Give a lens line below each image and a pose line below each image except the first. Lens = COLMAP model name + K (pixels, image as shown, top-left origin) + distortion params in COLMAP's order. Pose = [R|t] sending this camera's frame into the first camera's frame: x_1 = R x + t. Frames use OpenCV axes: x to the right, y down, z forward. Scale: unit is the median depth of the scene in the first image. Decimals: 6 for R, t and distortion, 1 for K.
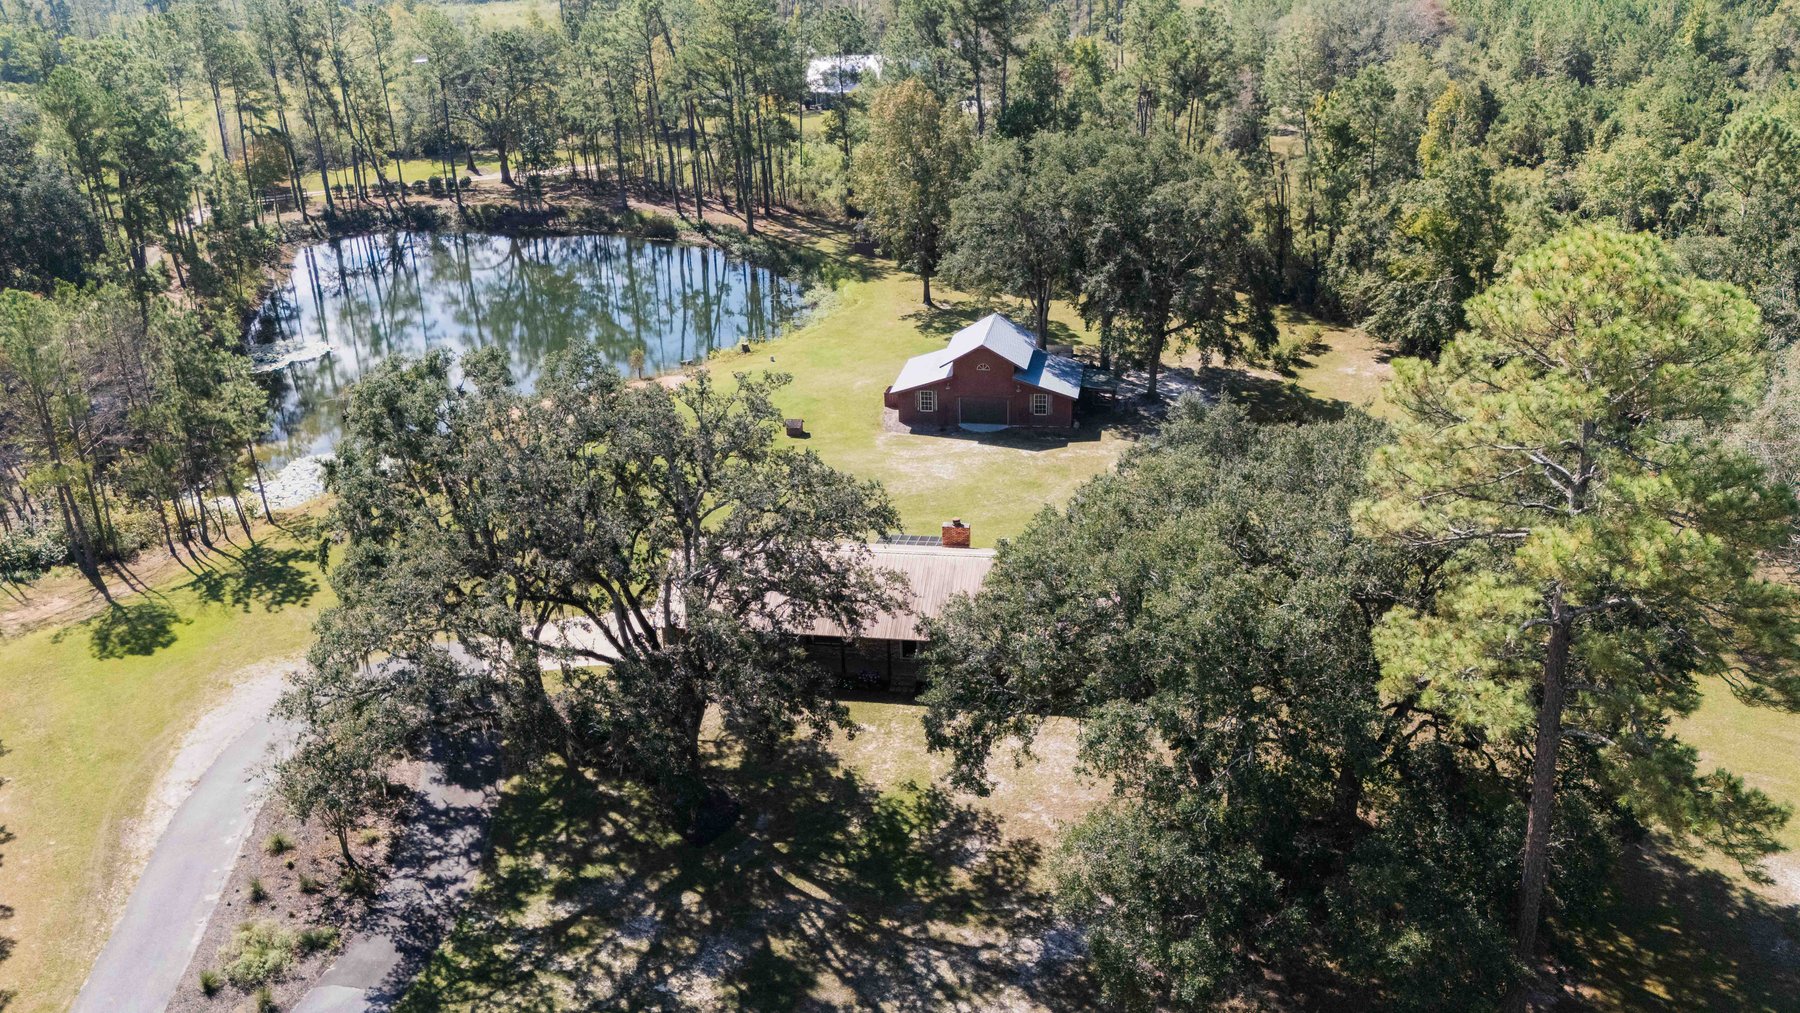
lens RADIAL K [[1587.8, 0, 900.0], [0, 1587.8, 506.5], [0, 0, 1]] dist [0.108047, -0.167838]
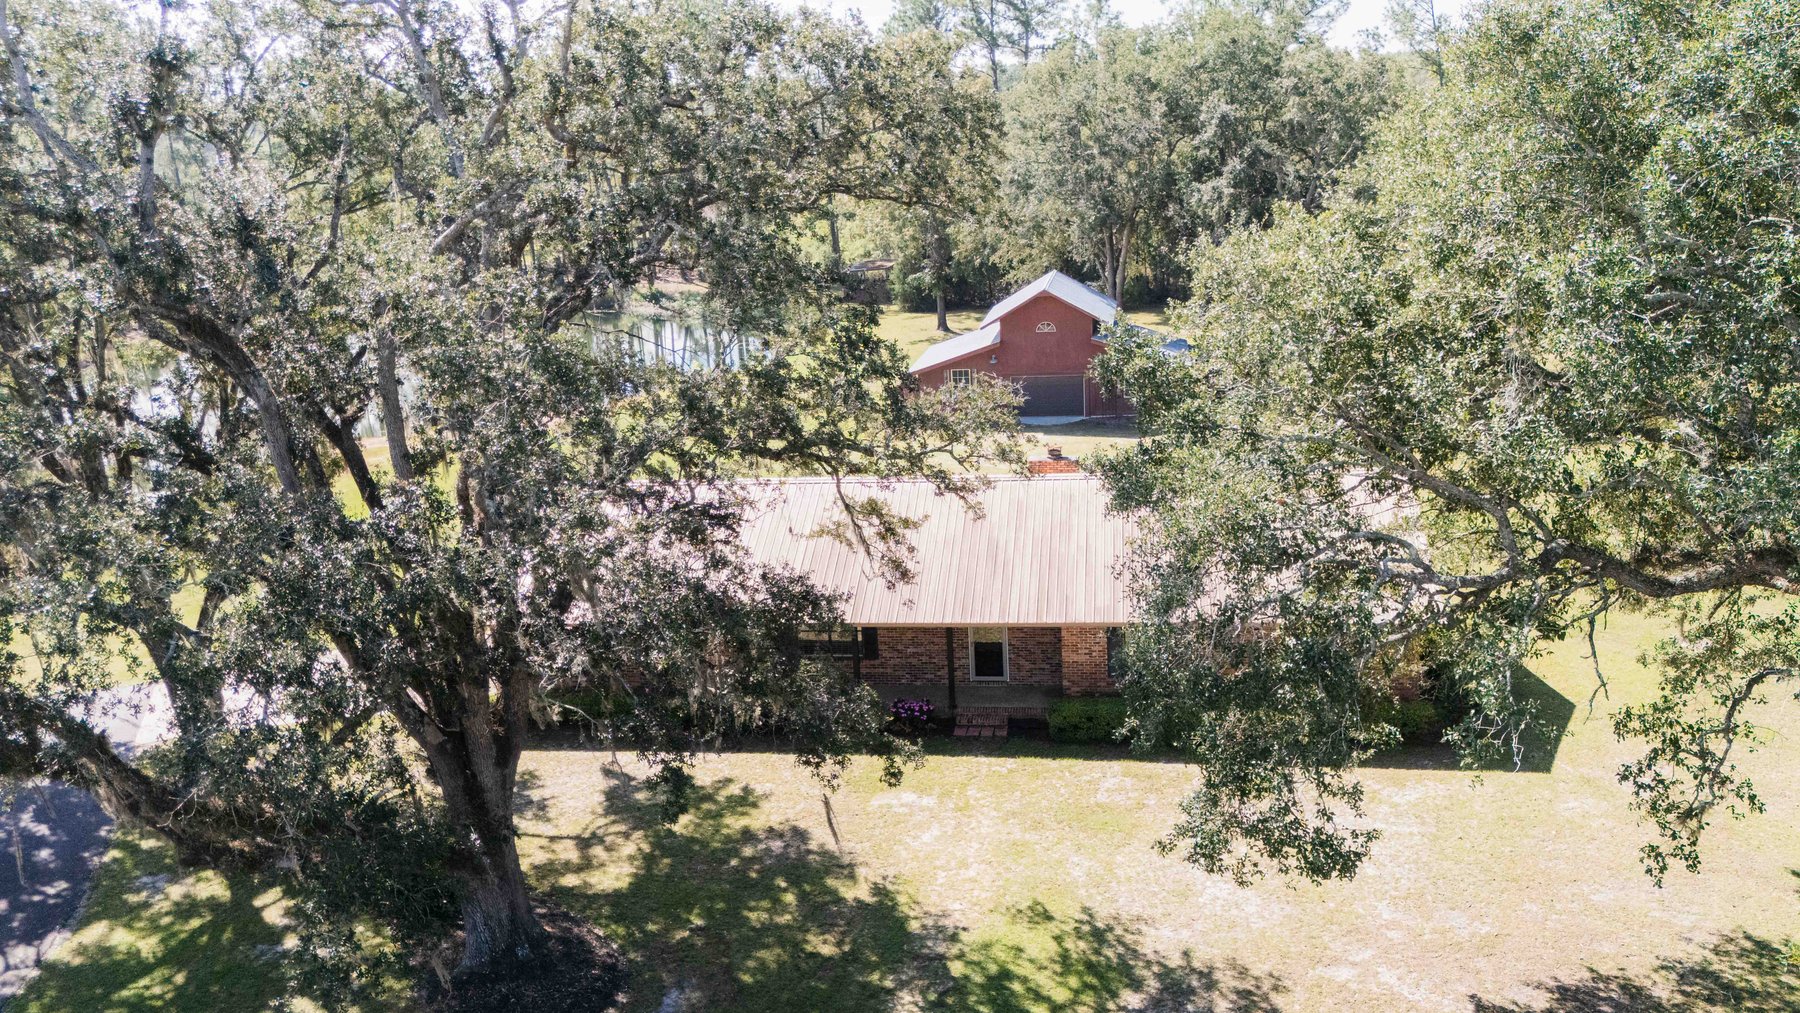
lens RADIAL K [[1587.8, 0, 900.0], [0, 1587.8, 506.5], [0, 0, 1]] dist [0.108047, -0.167838]
pose [[0.999552, -0.027874, 0.010946, -0.029000], [0.029143, 0.989510, -0.141495, 0.125147], [-0.006887, 0.141750, 0.989878, 0.556835]]
